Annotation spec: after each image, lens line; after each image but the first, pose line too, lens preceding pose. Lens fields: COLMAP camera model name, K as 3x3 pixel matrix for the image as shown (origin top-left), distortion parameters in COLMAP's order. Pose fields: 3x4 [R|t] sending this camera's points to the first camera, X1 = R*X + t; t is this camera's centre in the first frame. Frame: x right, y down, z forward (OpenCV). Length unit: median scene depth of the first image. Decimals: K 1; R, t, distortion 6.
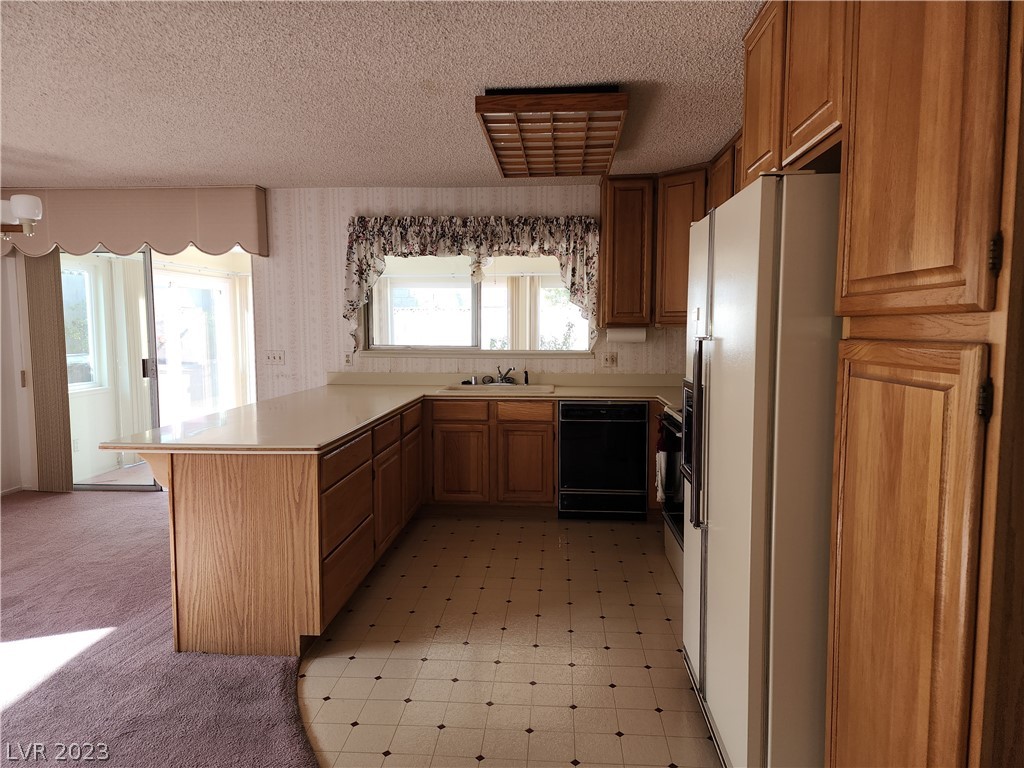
lens RADIAL K [[674.9, 0, 511.8], [0, 674.9, 386.5], [0, 0, 1]] dist [0.096514, -0.099583]
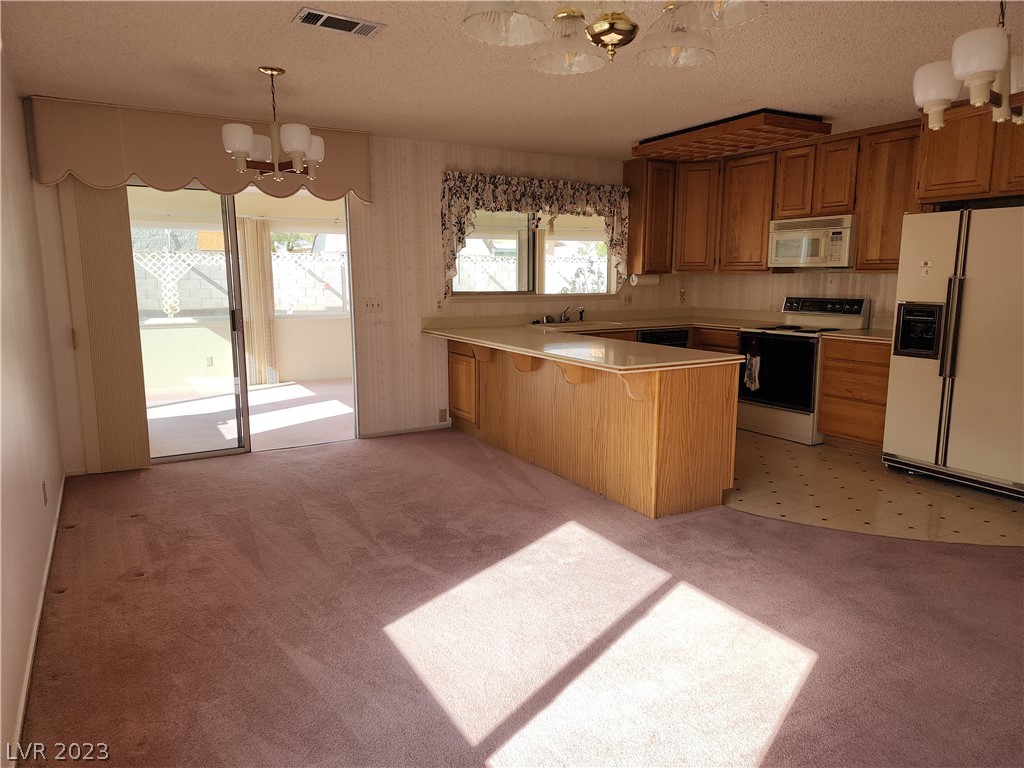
lens RADIAL K [[679.8, 0, 512.1], [0, 679.8, 378.4], [0, 0, 1]] dist [0.093204, -0.095925]
pose [[0.824832, -0.087735, 0.558529, -0.800862], [0.052173, 0.995483, 0.079324, -0.003933], [-0.562965, -0.036288, 0.825683, 0.037742]]
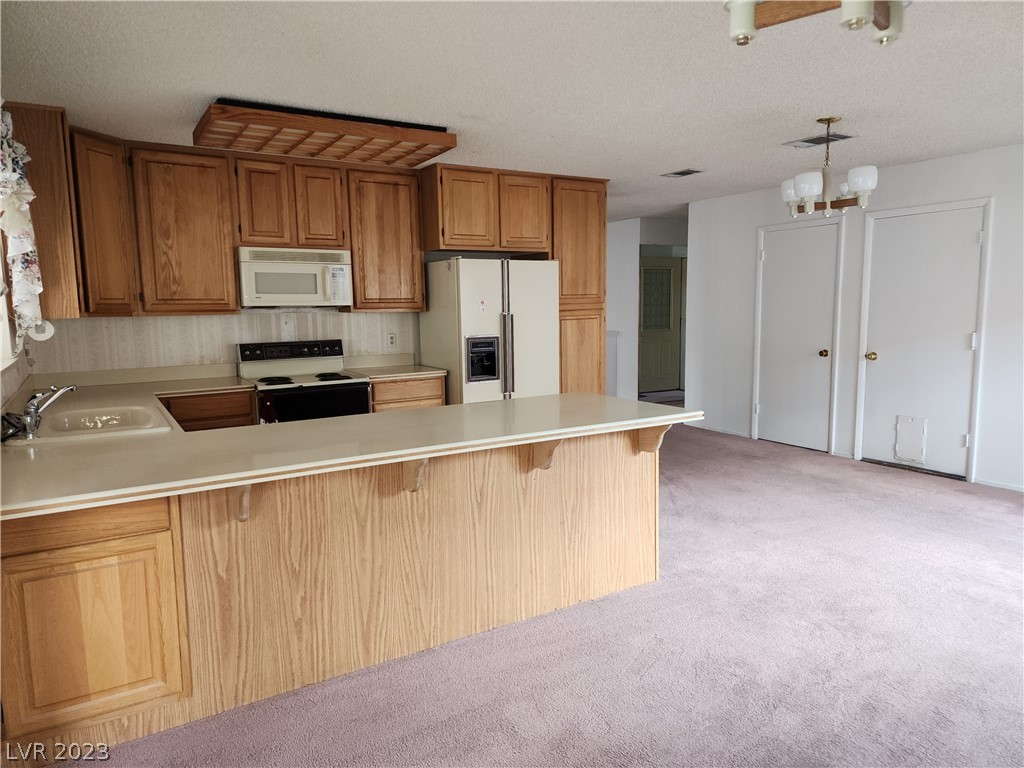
lens RADIAL K [[681.5, 0, 503.6], [0, 681.5, 385.0], [0, 0, 1]] dist [0.089948, -0.089851]
pose [[-0.577801, -0.087141, 0.811513, -0.714728], [0.090120, 0.981393, 0.169549, -0.098700], [-0.811187, 0.171099, -0.559196, 1.022282]]
